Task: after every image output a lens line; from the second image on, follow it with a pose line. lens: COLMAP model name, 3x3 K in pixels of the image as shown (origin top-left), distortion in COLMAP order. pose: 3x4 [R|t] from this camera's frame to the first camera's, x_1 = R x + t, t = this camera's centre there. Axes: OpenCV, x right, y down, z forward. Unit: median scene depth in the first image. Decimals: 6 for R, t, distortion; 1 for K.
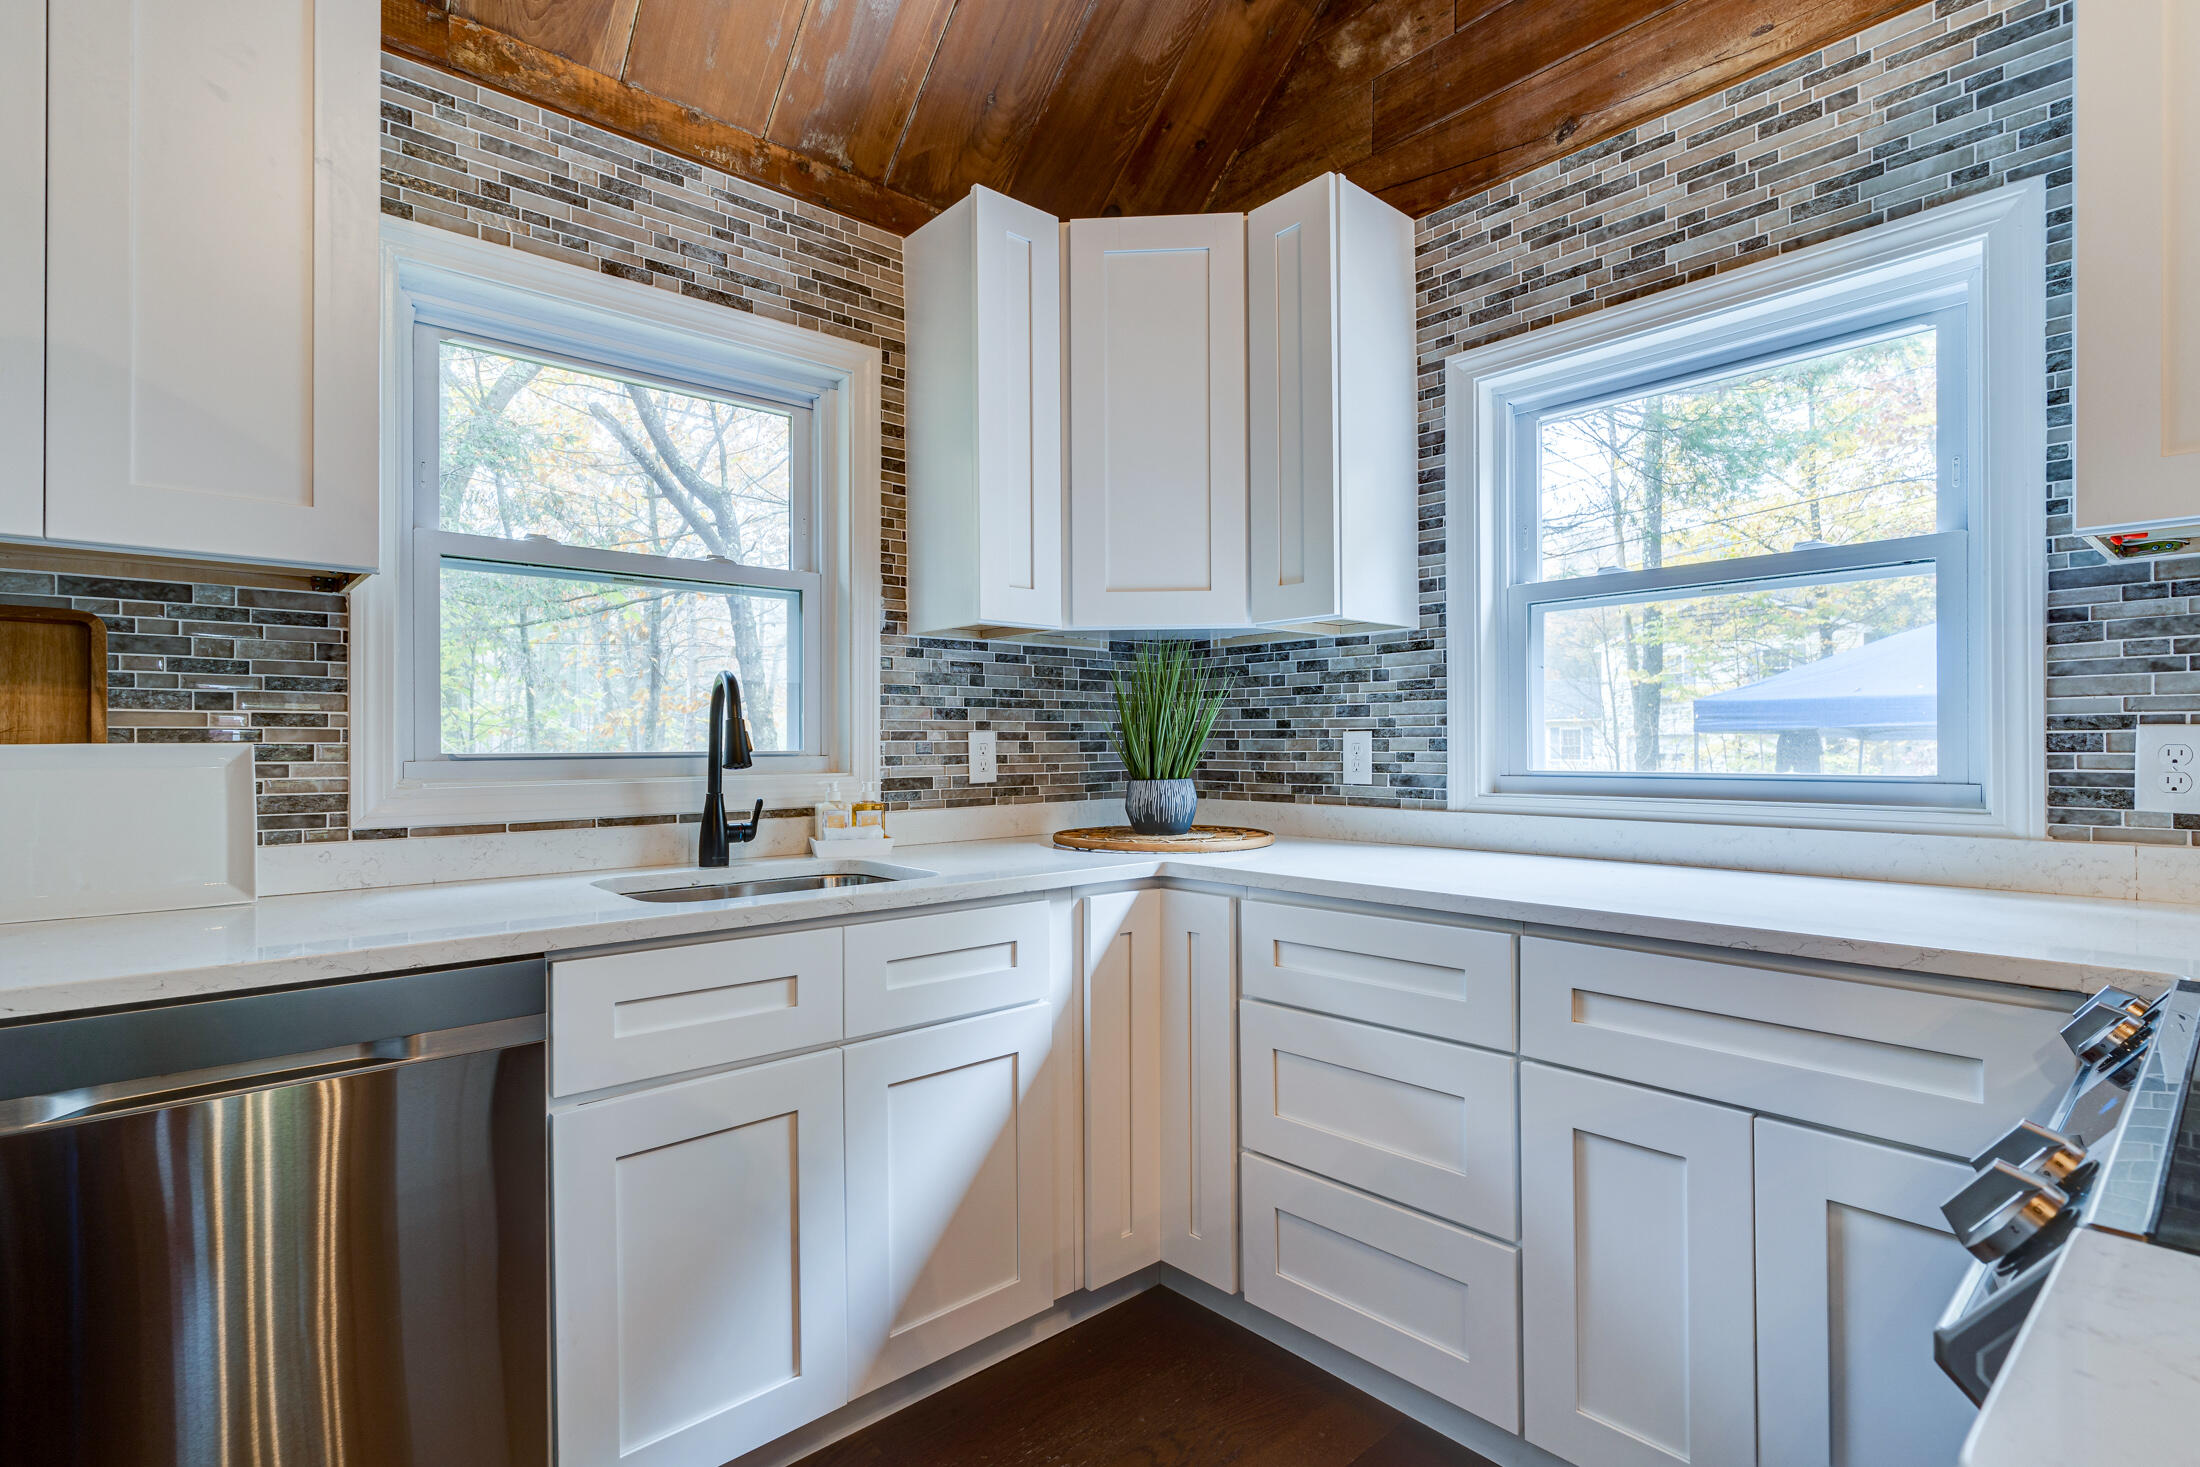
lens RADIAL K [[1042.6, 0, 1098.4], [0, 1042.6, 740.9], [0, 0, 1]] dist [0.002654, -0.000319]
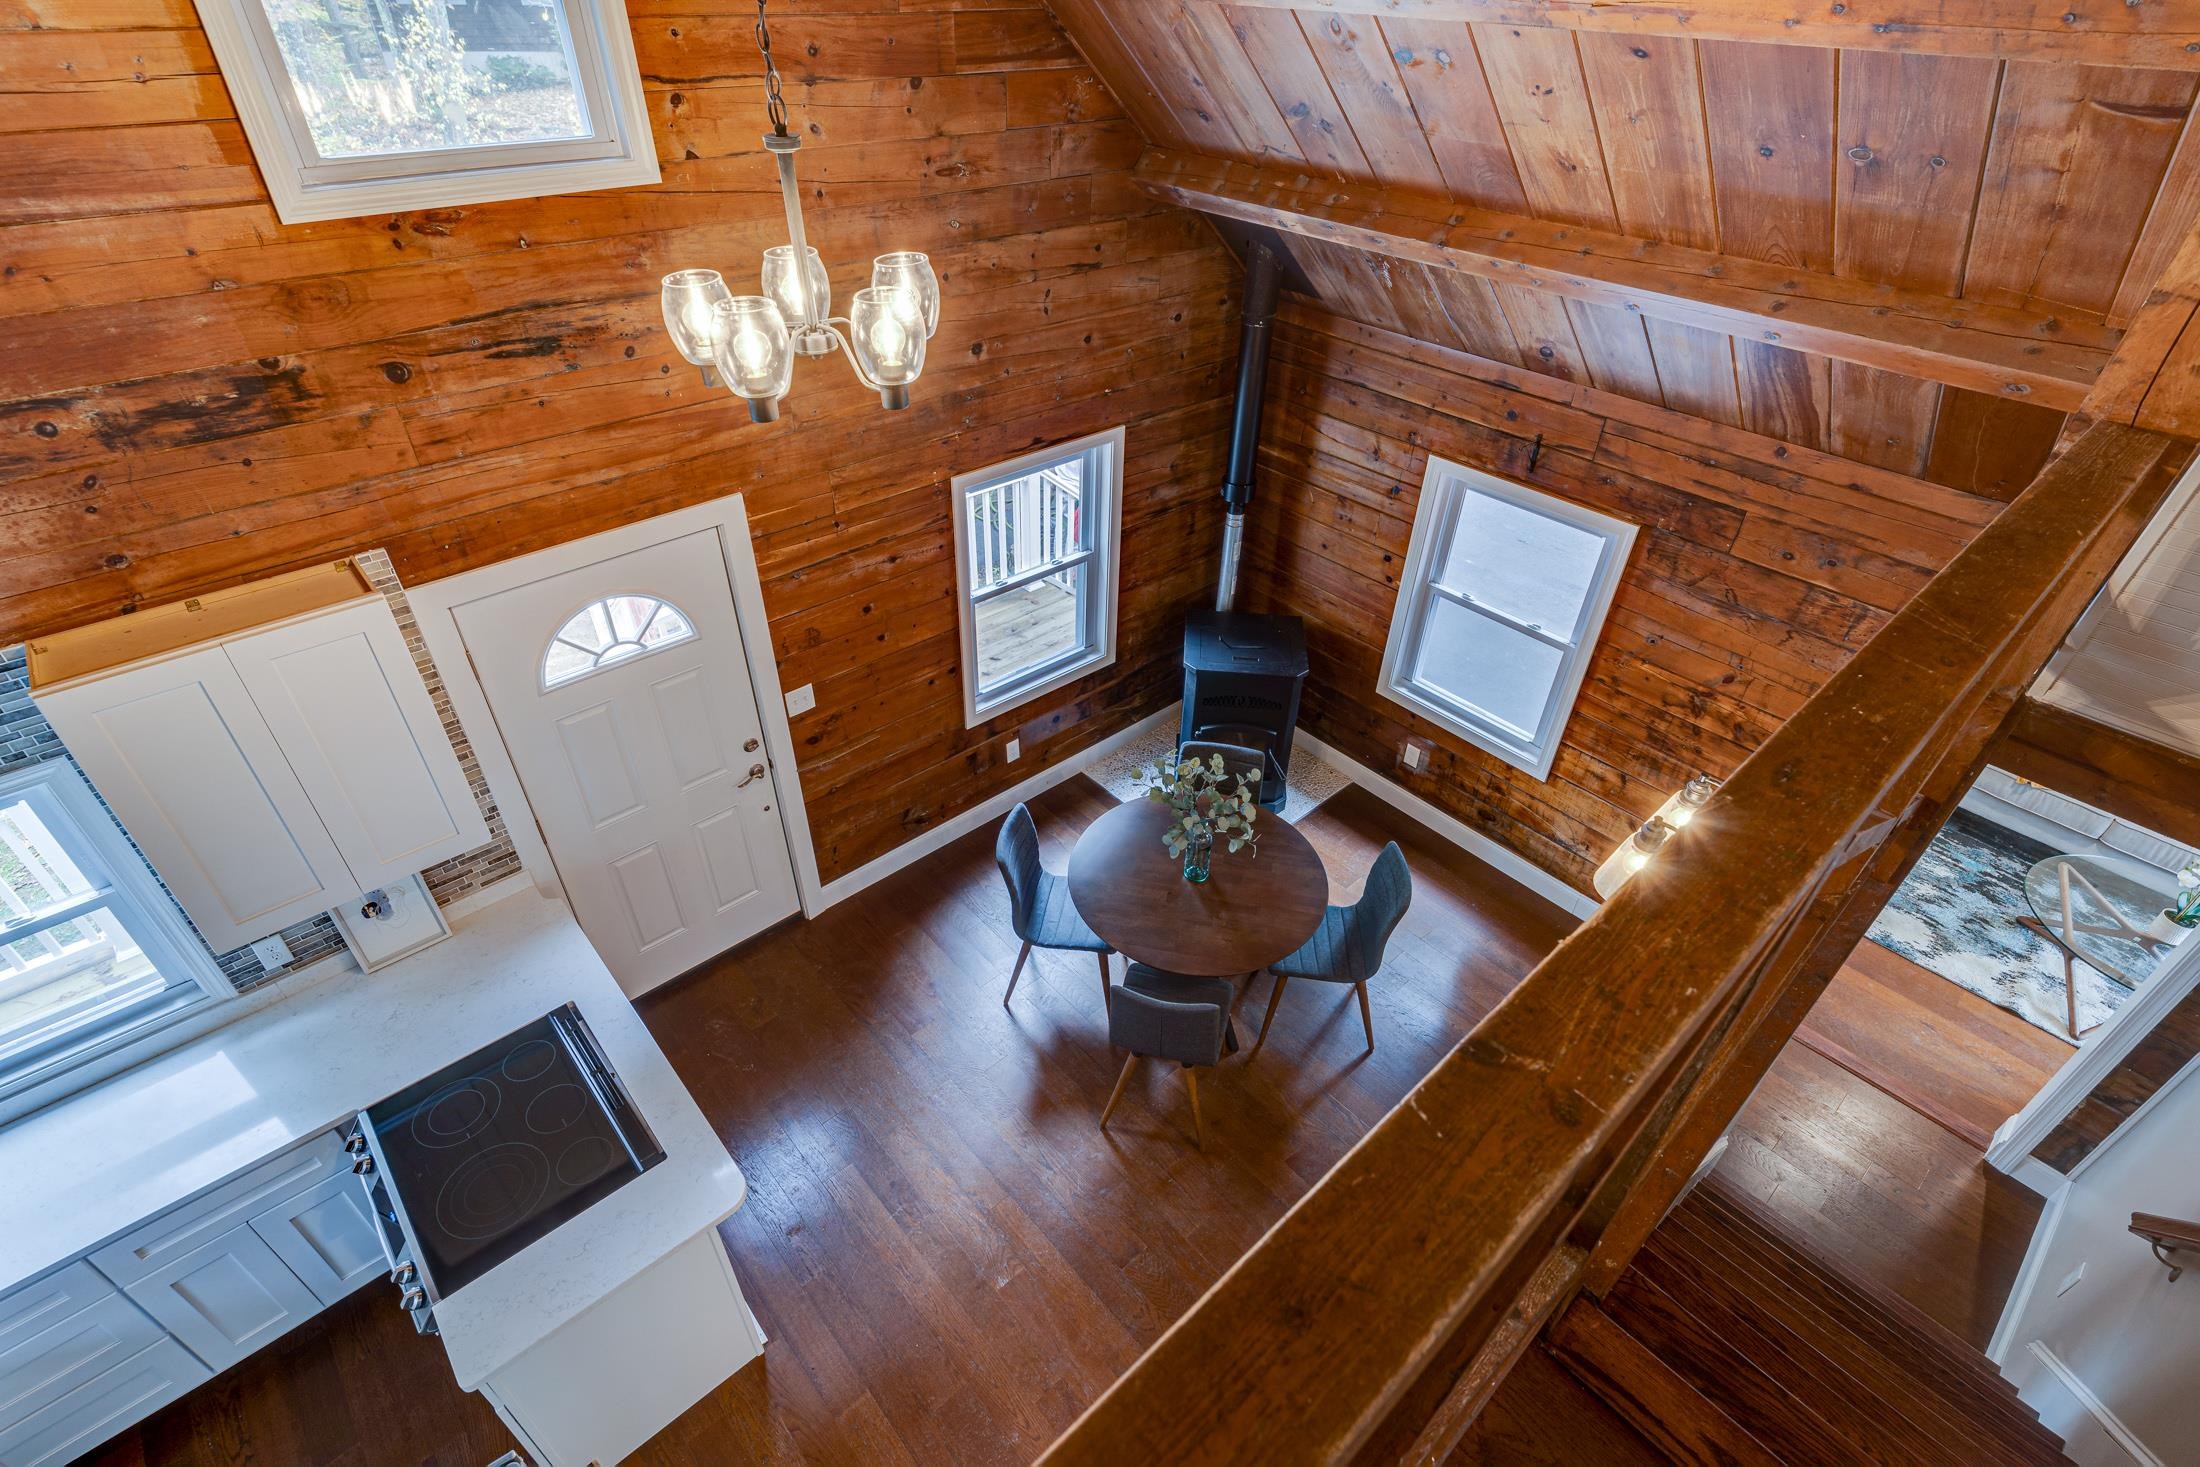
lens RADIAL K [[1057.8, 0, 1095.9], [0, 1057.8, 741.3], [0, 0, 1]] dist [0.001348, -0.000791]
pose [[0.001648, -0.603869, 0.797082, -0.368370], [-0.015818, 0.796967, 0.603815, -1.159936], [-0.999874, -0.013603, -0.008239, -0.526732]]
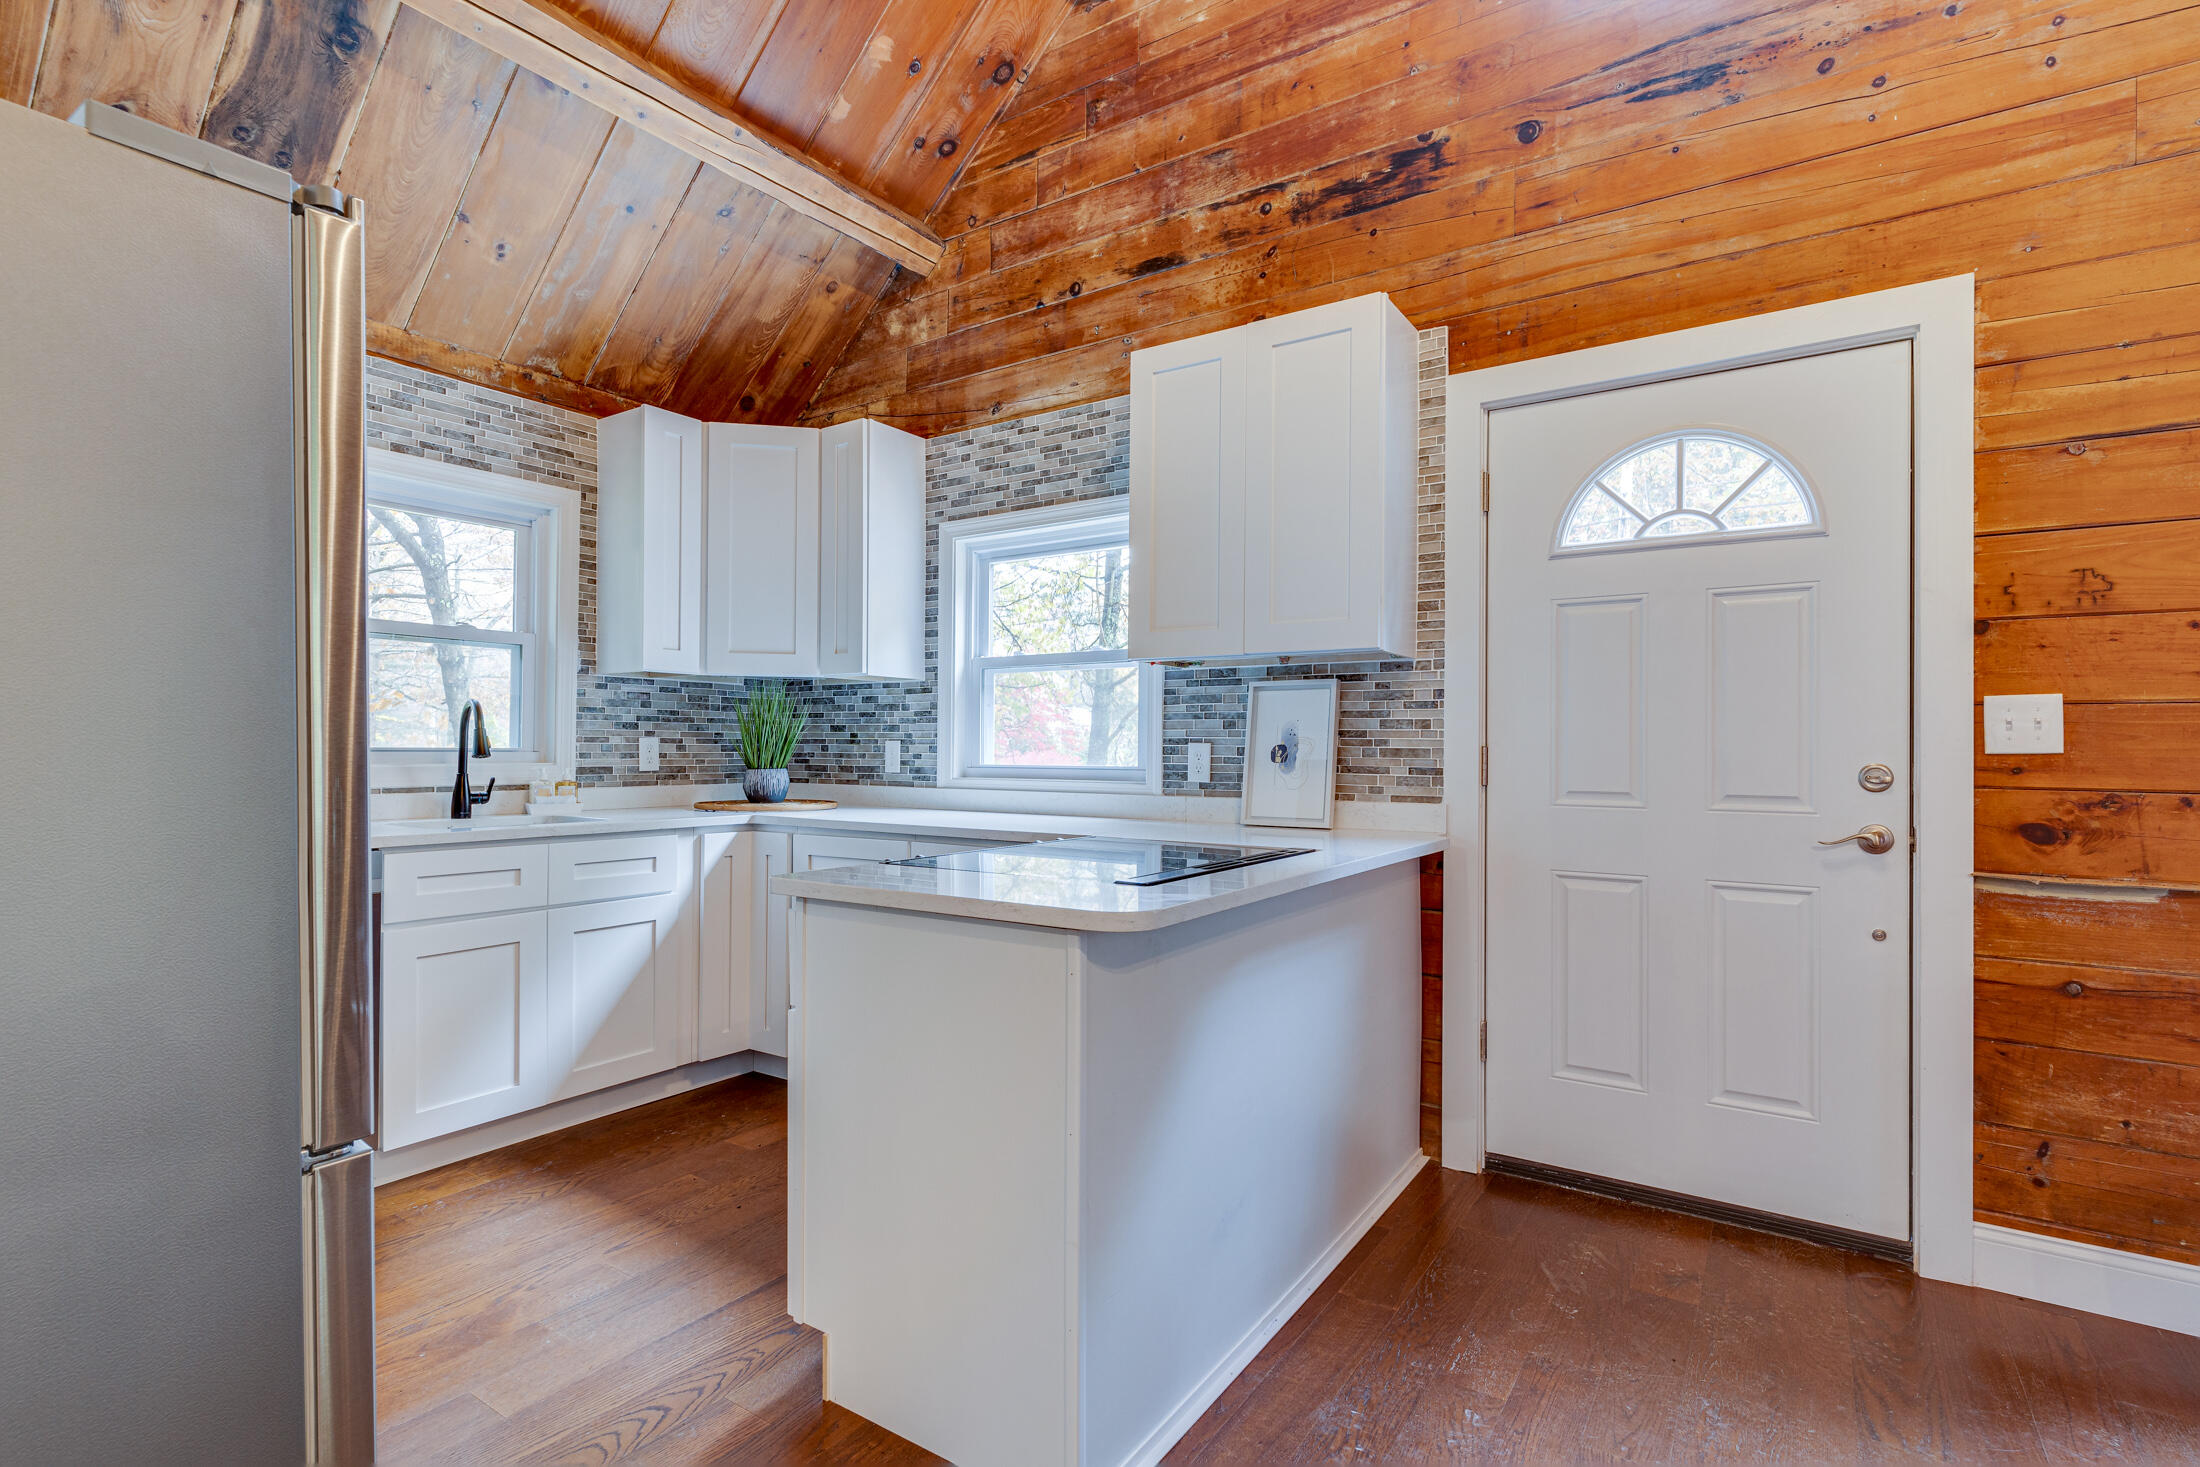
lens RADIAL K [[1042.6, 0, 1098.4], [0, 1042.6, 740.9], [0, 0, 1]] dist [0.002654, -0.000319]
pose [[0.969998, 0.013605, 0.242734, 0.174337], [-0.012080, 0.999897, -0.007773, 0.000081], [-0.242814, 0.004608, 0.970062, -0.721146]]
